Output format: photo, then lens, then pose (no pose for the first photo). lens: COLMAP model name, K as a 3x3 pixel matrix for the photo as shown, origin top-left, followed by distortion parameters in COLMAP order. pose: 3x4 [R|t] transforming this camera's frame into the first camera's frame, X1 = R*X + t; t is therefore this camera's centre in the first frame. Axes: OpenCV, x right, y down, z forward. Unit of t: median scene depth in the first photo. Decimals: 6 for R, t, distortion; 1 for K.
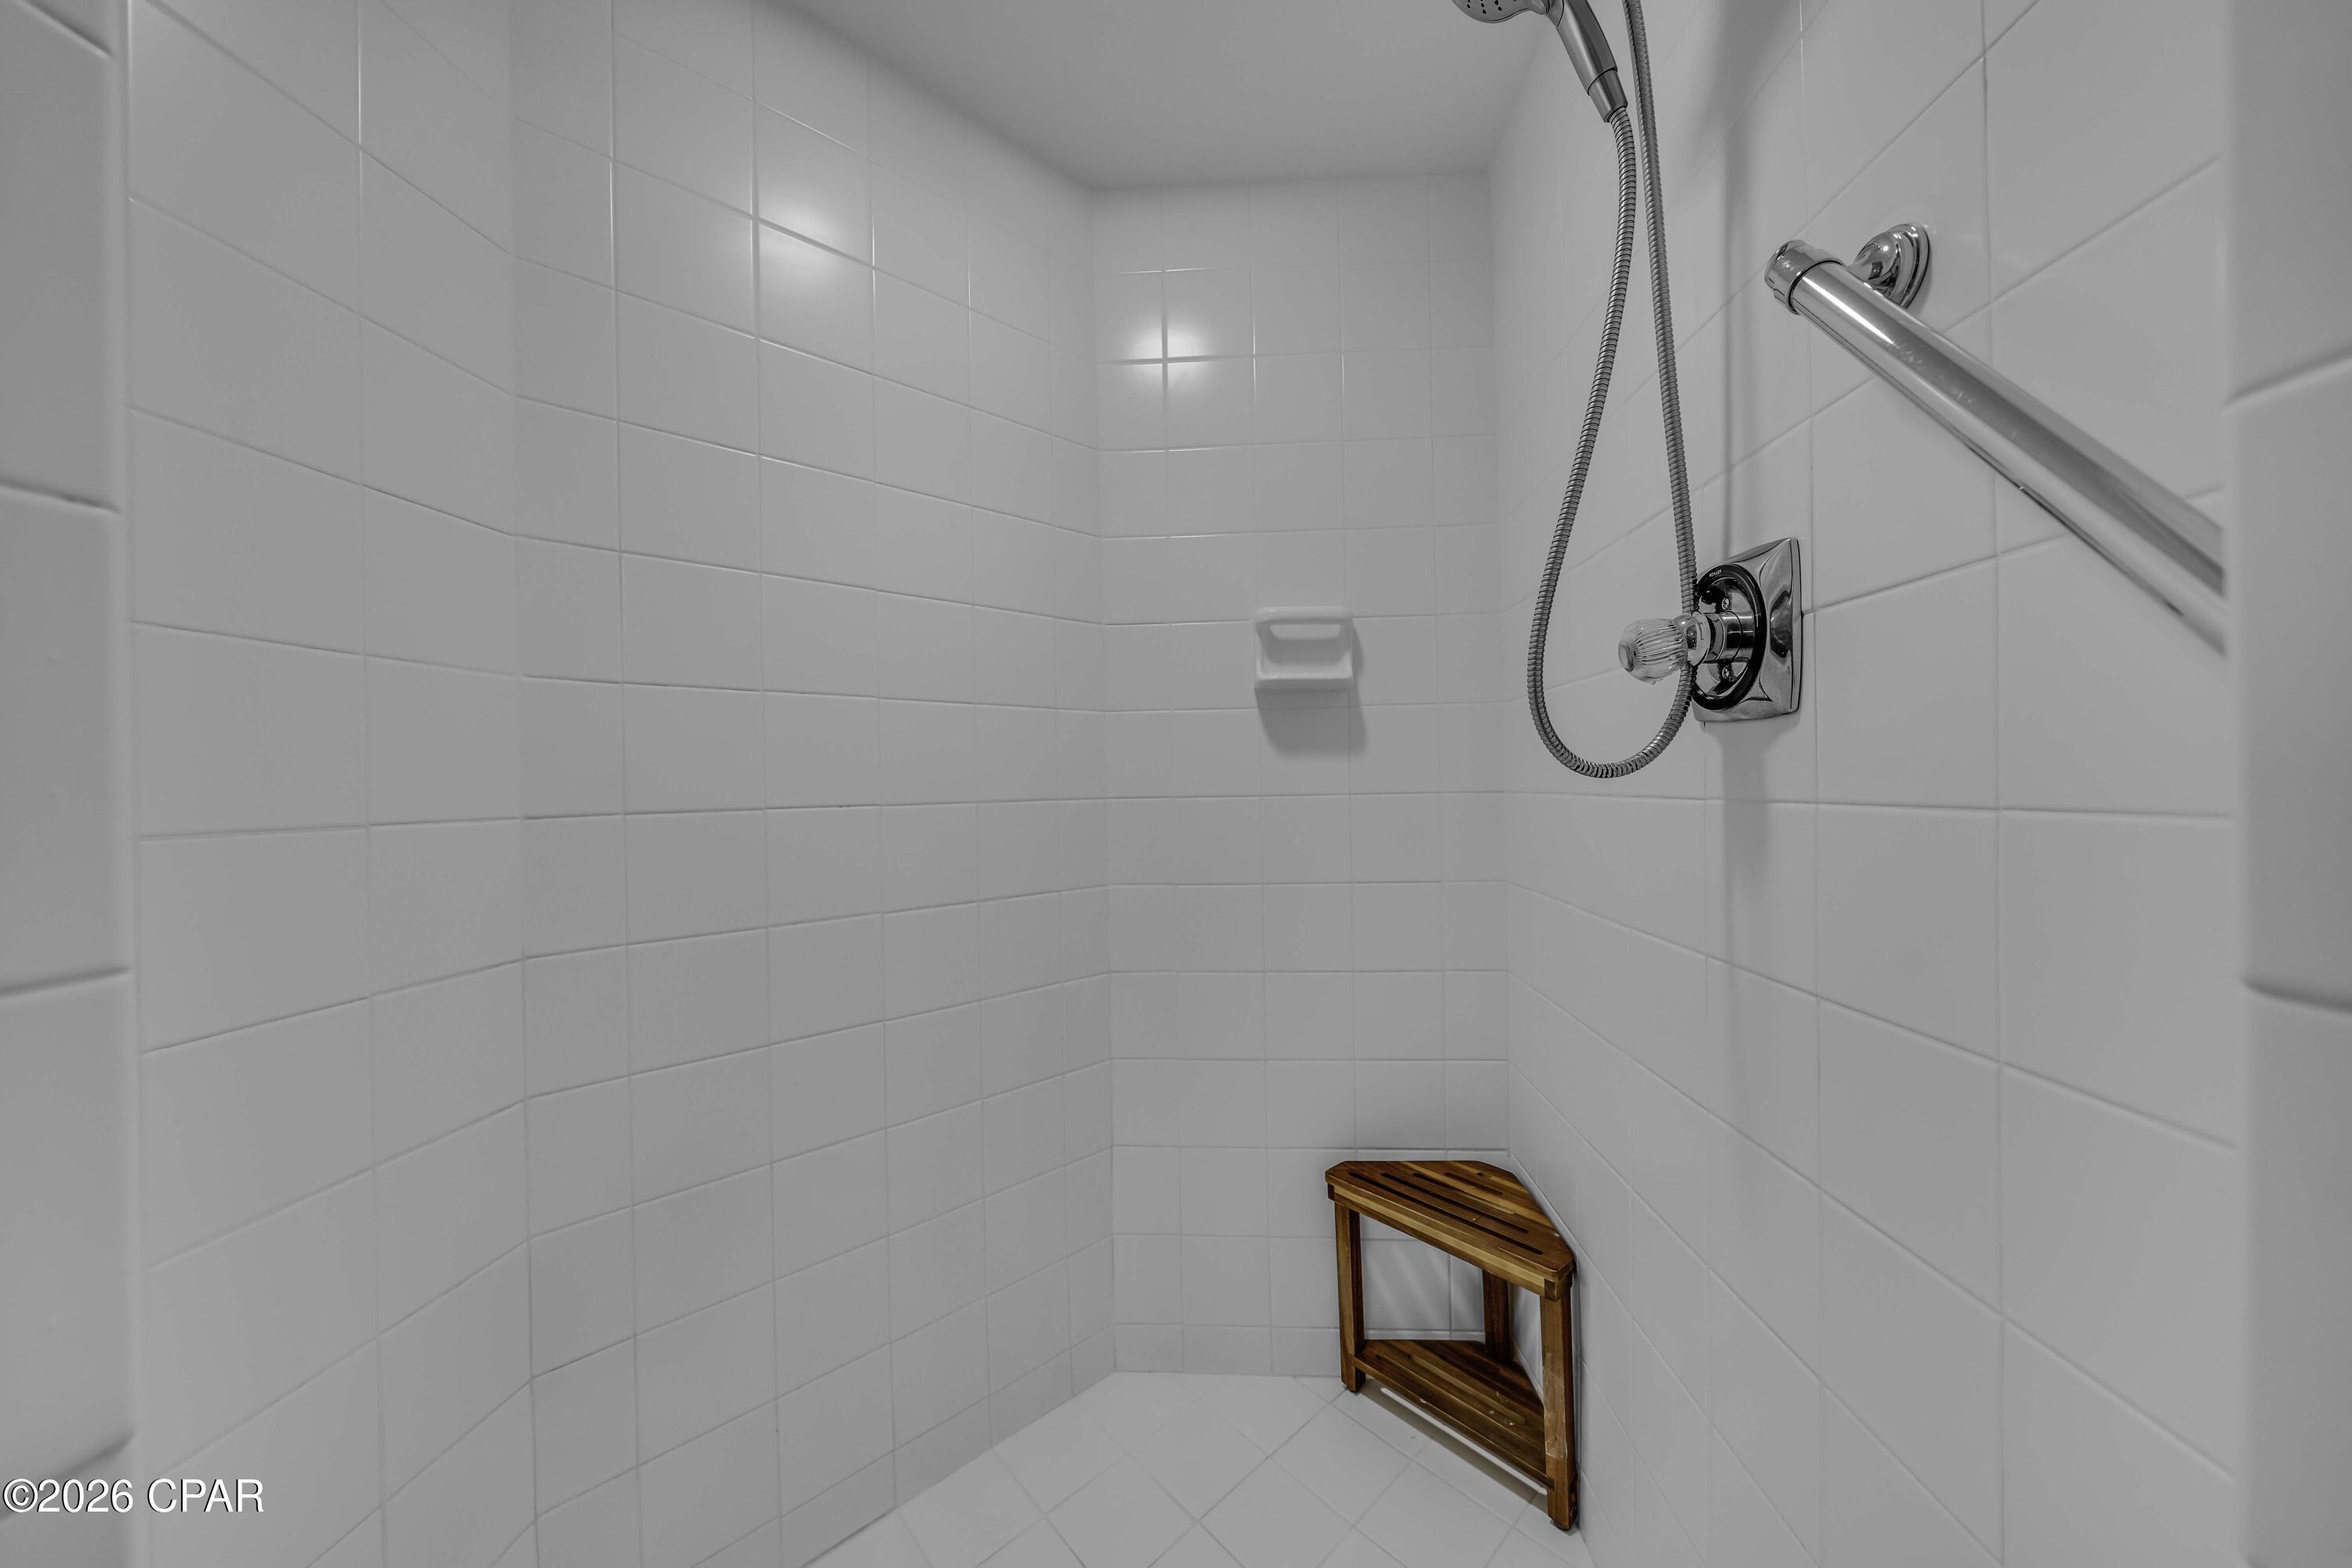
lens RADIAL K [[822.4, 0, 1171.7], [0, 822.4, 777.2], [0, 0, 1]] dist [-0.006385, 0.000425]
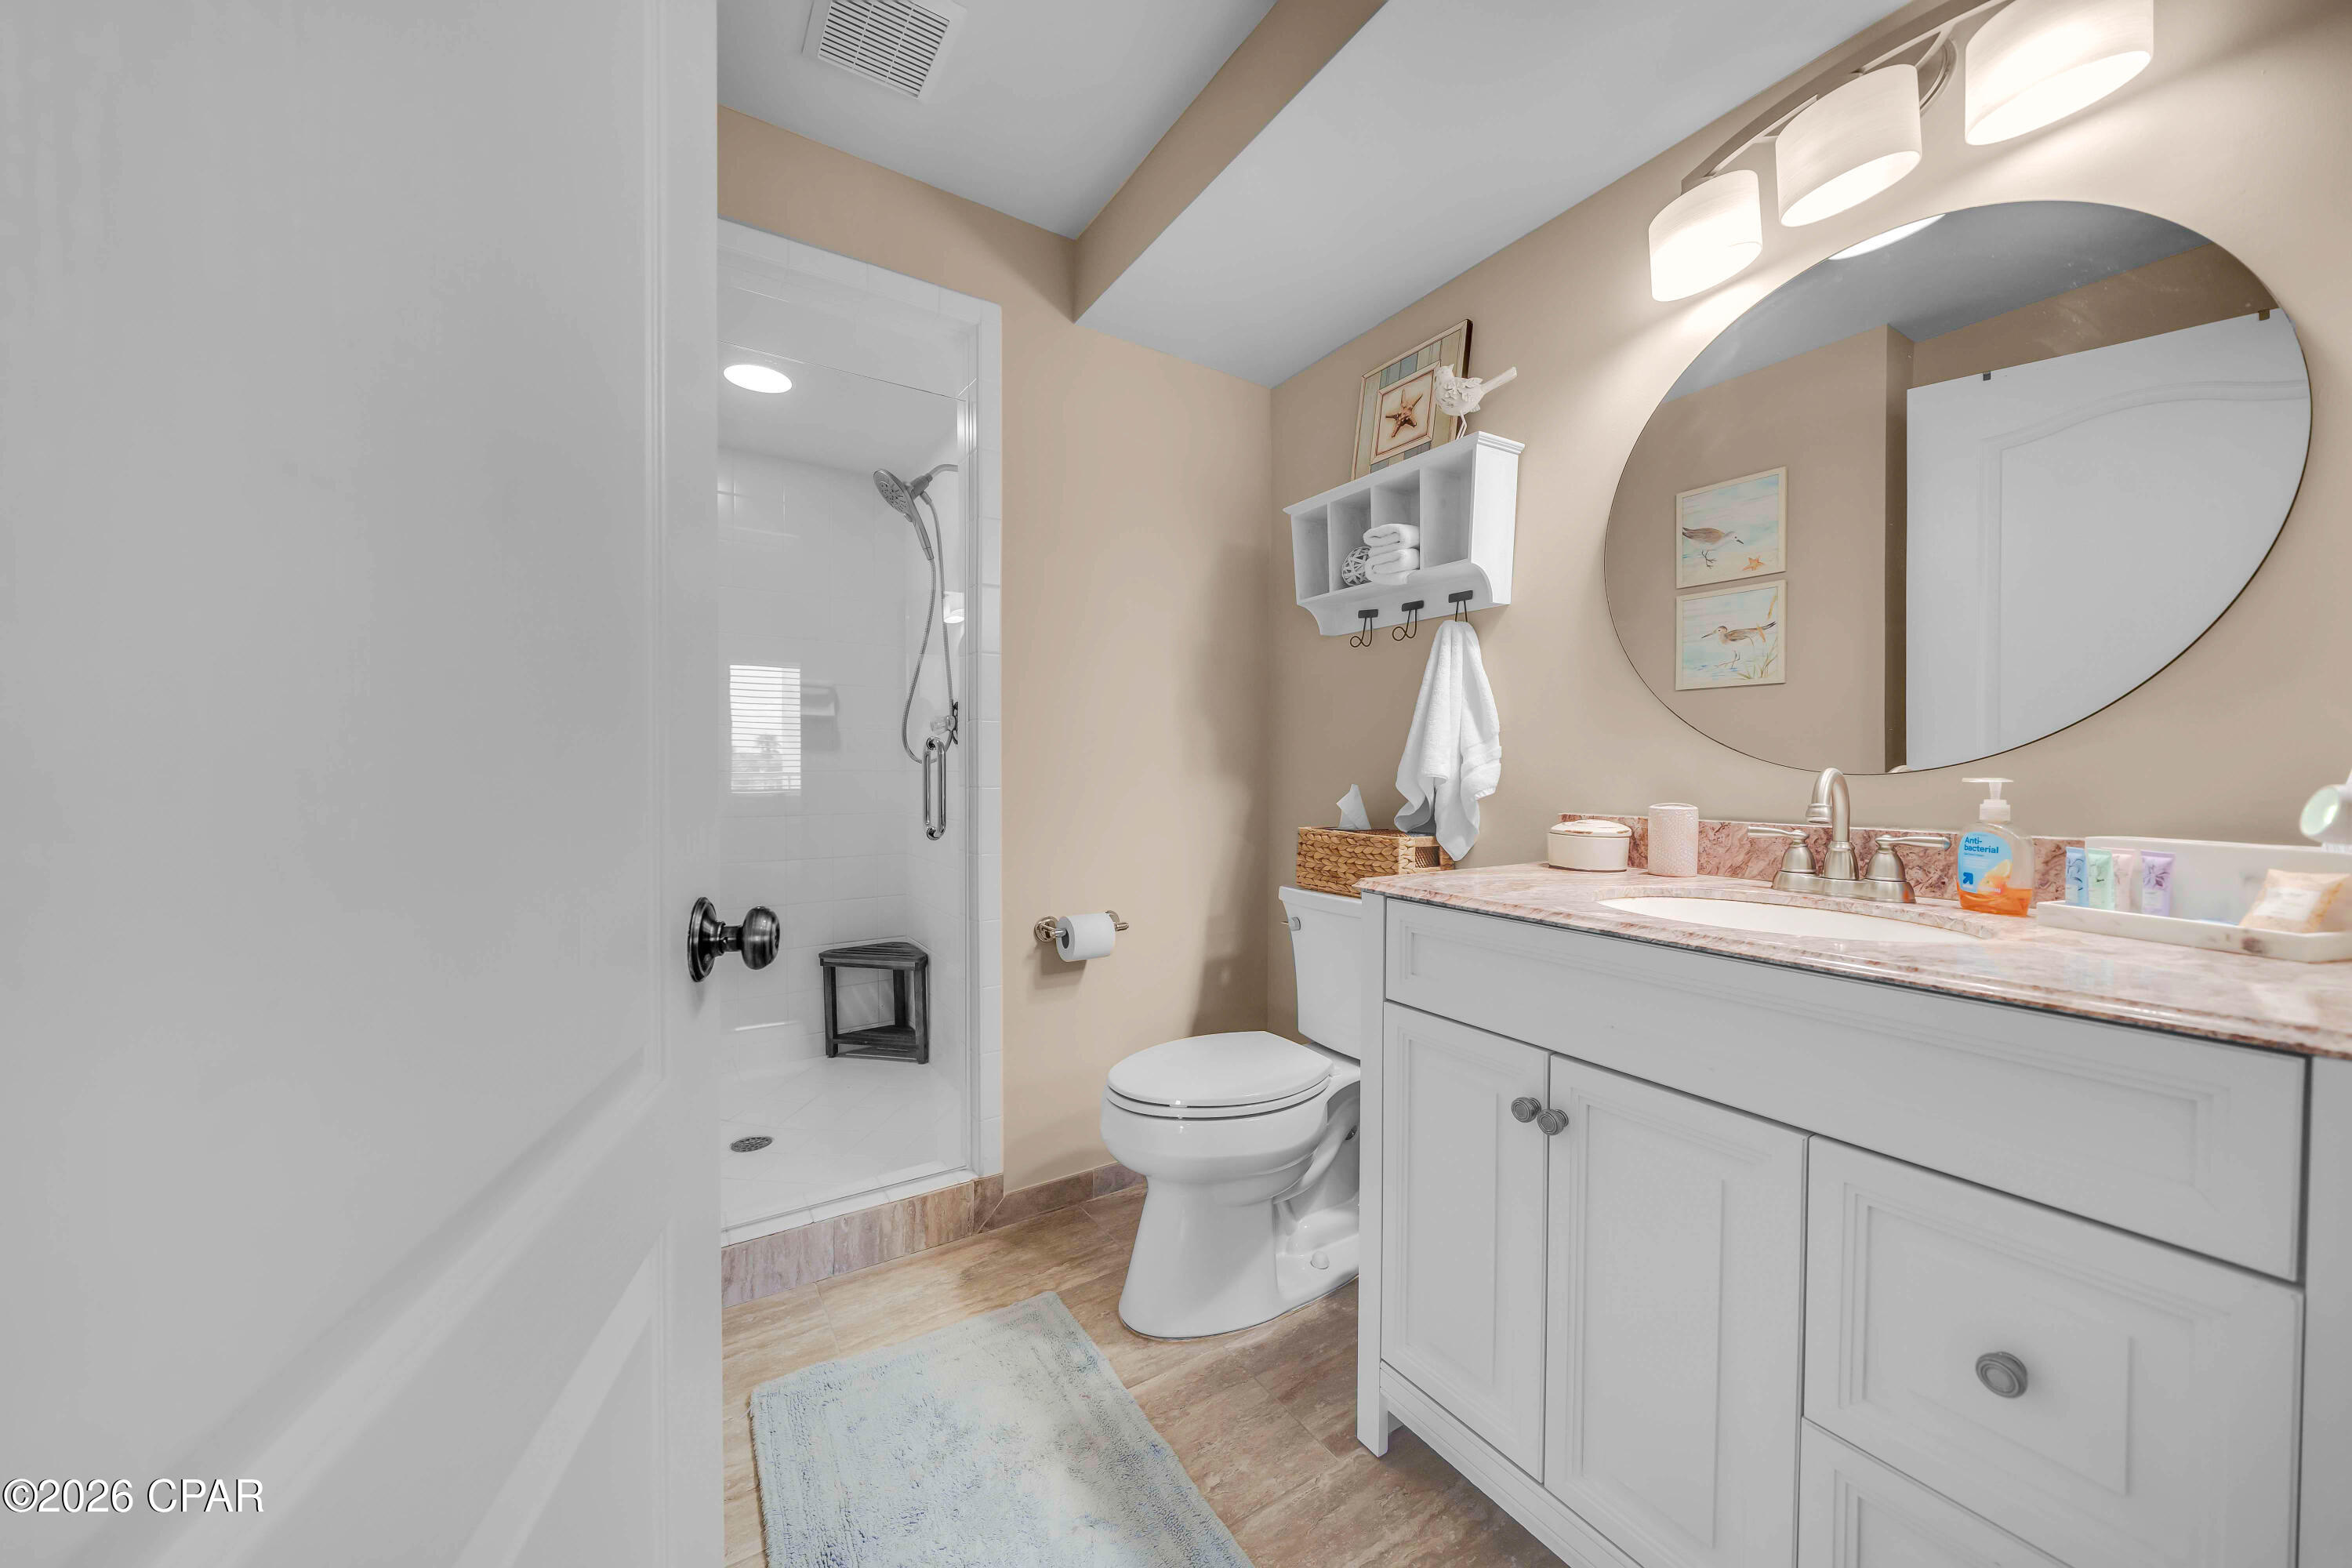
lens RADIAL K [[822.4, 0, 1168.6], [0, 822.4, 779.5], [0, 0, 1]] dist [-0.006385, 0.000425]
pose [[0.803815, 0.009705, 0.594800, -0.349693], [-0.014413, 0.999891, 0.003163, 0.021087], [-0.594705, -0.011115, 0.803867, -1.220494]]
